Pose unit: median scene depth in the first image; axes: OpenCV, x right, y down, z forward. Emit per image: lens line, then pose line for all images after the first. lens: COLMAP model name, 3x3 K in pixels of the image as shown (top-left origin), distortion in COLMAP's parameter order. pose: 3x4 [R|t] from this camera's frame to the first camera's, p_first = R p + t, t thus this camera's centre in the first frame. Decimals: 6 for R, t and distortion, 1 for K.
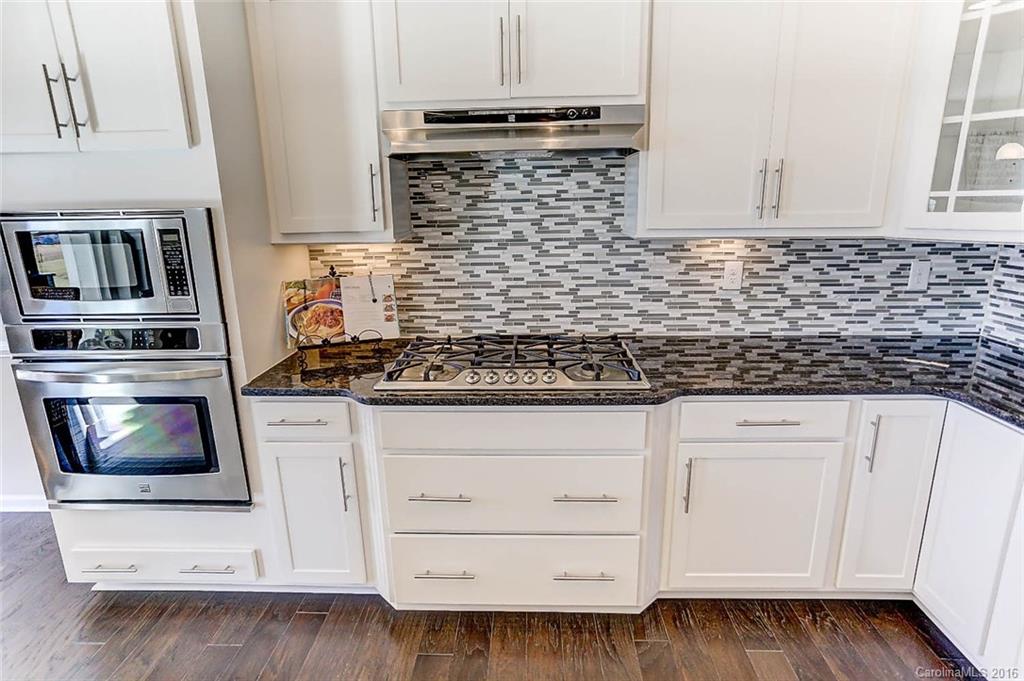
lens RADIAL K [[504.4, 0, 508.9], [0, 504.4, 316.0], [0, 0, 1]] dist [-0.061647, 0.038185]
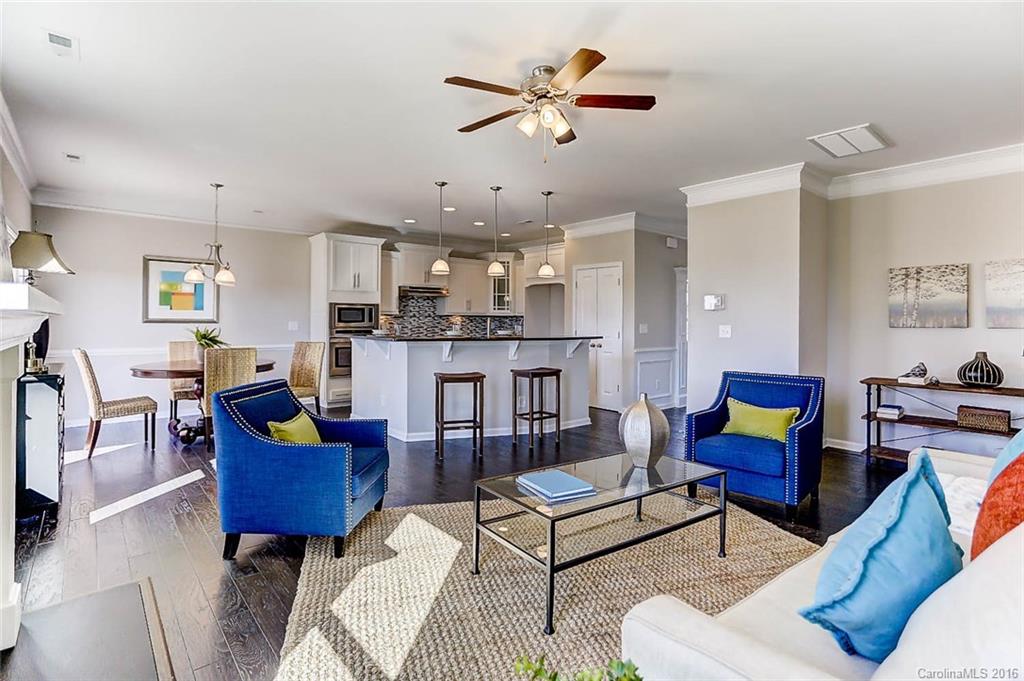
lens RADIAL K [[504.4, 0, 508.9], [0, 504.4, 316.0], [0, 0, 1]] dist [-0.061647, 0.038185]
pose [[0.735902, 0.025779, 0.676597, -2.147171], [0.140648, 0.971658, -0.189997, 0.719553], [-0.662319, 0.234981, 0.711419, -2.356578]]
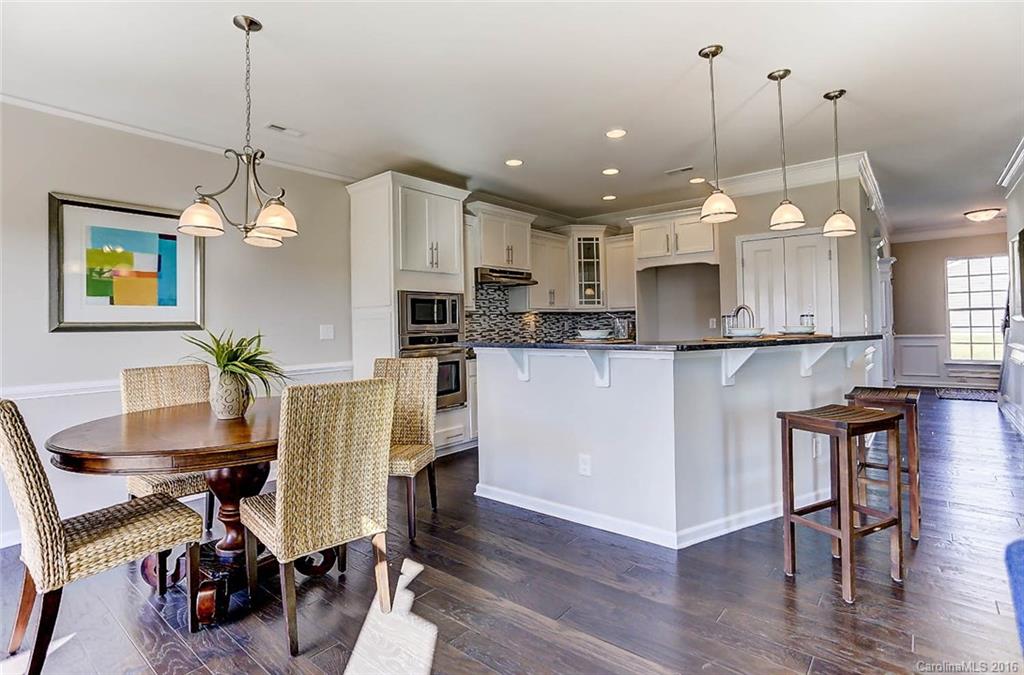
lens RADIAL K [[508.2, 0, 509.3], [0, 508.2, 317.5], [0, 0, 1]] dist [-0.028126, 0.000424]
pose [[0.612581, 0.016095, 0.790244, -2.089879], [0.194529, 0.965970, -0.170469, 0.365657], [-0.766096, 0.258152, 0.588604, -0.724482]]
